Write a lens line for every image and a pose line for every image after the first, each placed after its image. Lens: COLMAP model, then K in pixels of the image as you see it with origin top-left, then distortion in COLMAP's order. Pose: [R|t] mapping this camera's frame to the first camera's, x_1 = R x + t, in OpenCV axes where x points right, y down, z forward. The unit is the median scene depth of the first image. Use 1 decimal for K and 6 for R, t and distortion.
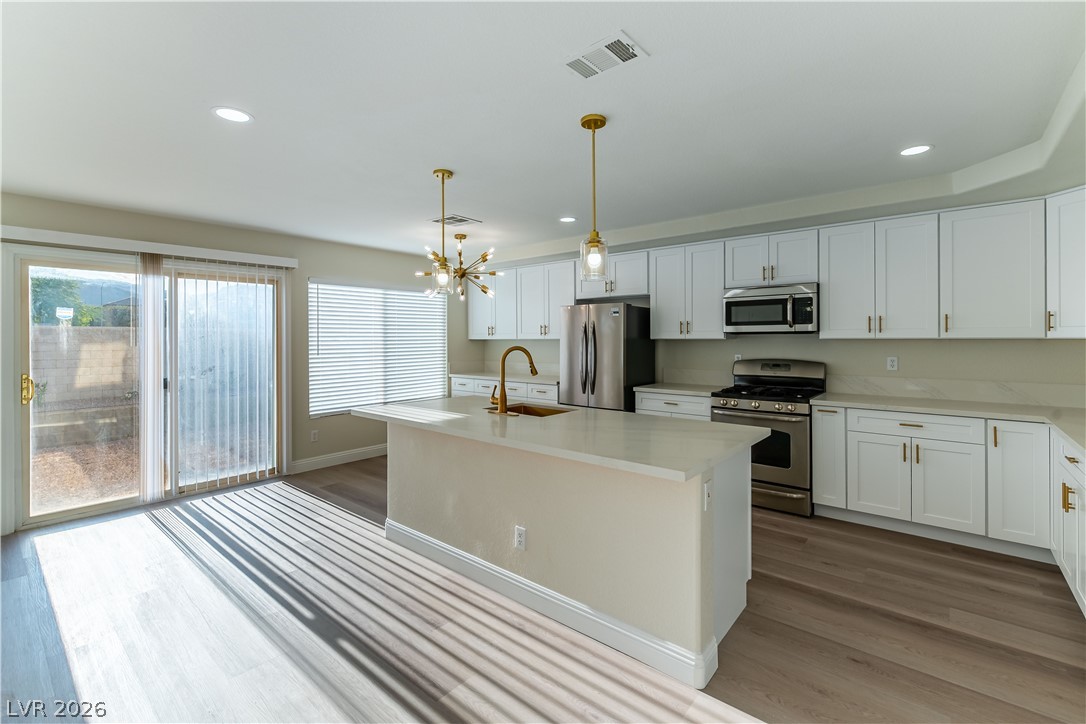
lens RADIAL K [[474.1, 0, 539.2], [0, 474.1, 339.7], [0, 0, 1]] dist [0.001217, 0.000886]
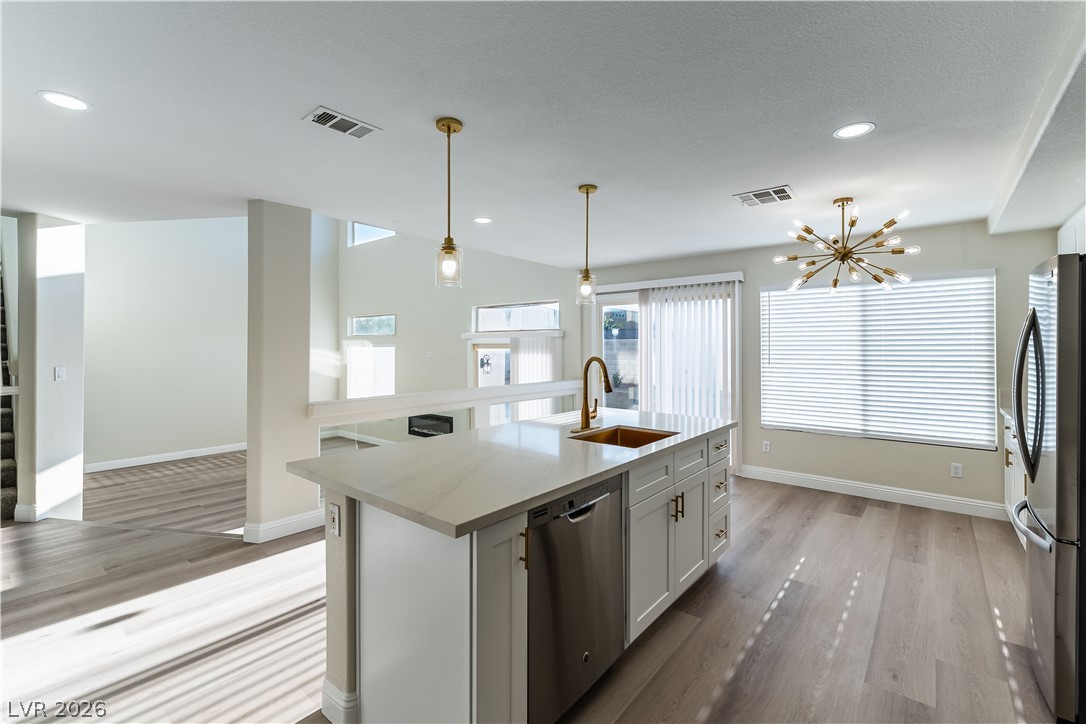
lens RADIAL K [[474.1, 0, 565.7], [0, 474.1, 351.7], [0, 0, 1]] dist [0.001217, 0.000886]
pose [[0.034759, 0.012523, -0.999317, 0.625432], [-0.005560, 0.999908, 0.012337, -0.004447], [0.999380, 0.005127, 0.034825, 0.683285]]
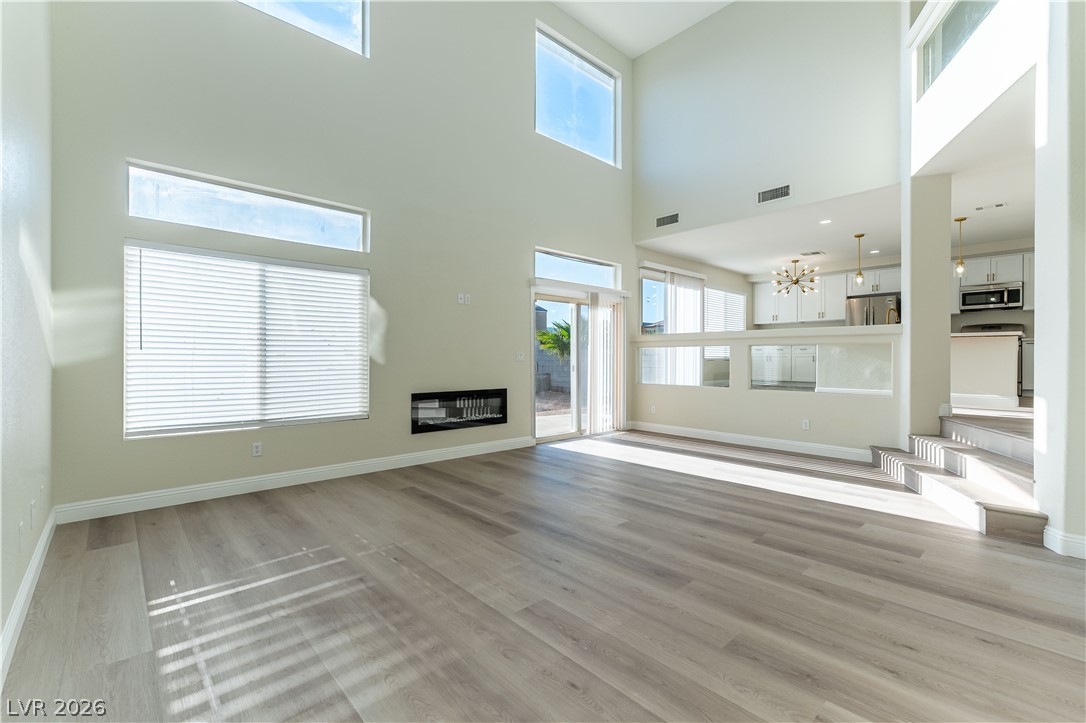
lens RADIAL K [[474.1, 0, 544.5], [0, 474.1, 356.0], [0, 0, 1]] dist [0.001217, 0.000886]
pose [[0.991339, 0.006214, -0.131182, -1.059079], [-0.007452, 0.999932, -0.008944, 0.209375], [0.131117, 0.009844, 0.991318, -1.145255]]
